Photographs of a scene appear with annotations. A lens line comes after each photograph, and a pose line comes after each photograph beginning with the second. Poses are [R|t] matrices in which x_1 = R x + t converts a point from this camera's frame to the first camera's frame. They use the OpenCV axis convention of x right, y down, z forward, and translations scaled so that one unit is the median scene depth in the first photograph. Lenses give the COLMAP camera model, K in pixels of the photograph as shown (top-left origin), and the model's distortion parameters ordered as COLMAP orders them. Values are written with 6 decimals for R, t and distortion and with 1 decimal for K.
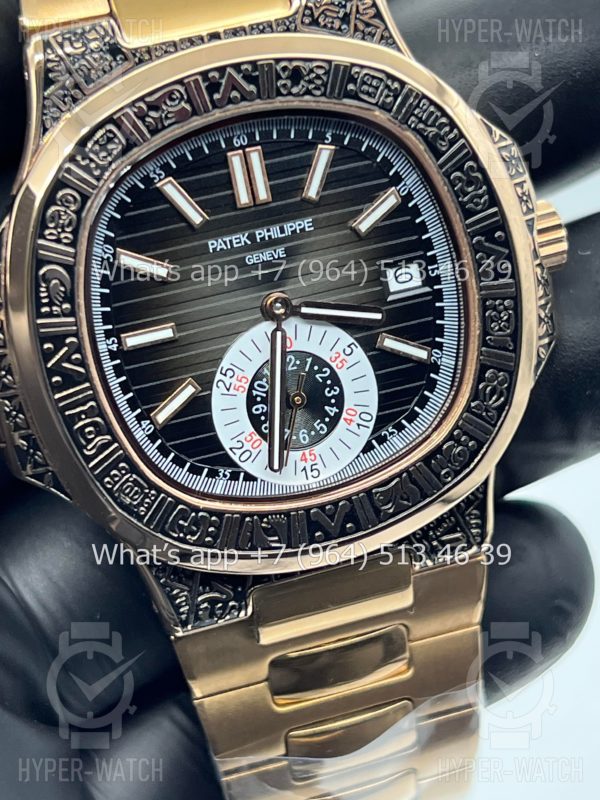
lens RADIAL K [[1790.0, 0, 300.0], [0, 1790.0, 400.0], [0, 0, 1]] dist [0.124065, -0.083213]
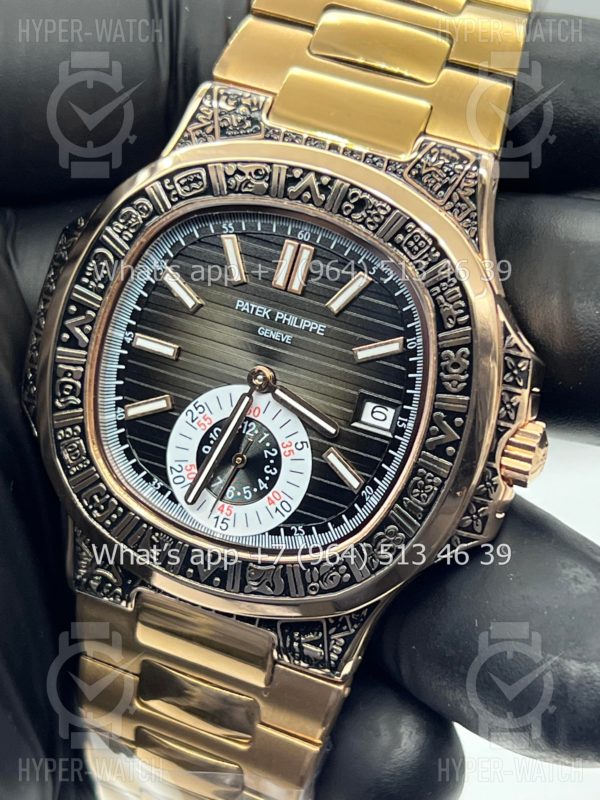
lens RADIAL K [[1790.0, 0, 300.0], [0, 1790.0, 400.0], [0, 0, 1]] dist [0.124065, -0.083213]
pose [[0.781036, 0.480642, -0.398705, 0.465157], [-0.506625, 0.860968, 0.045459, -0.104606], [0.365122, 0.166489, 0.915952, -0.024415]]
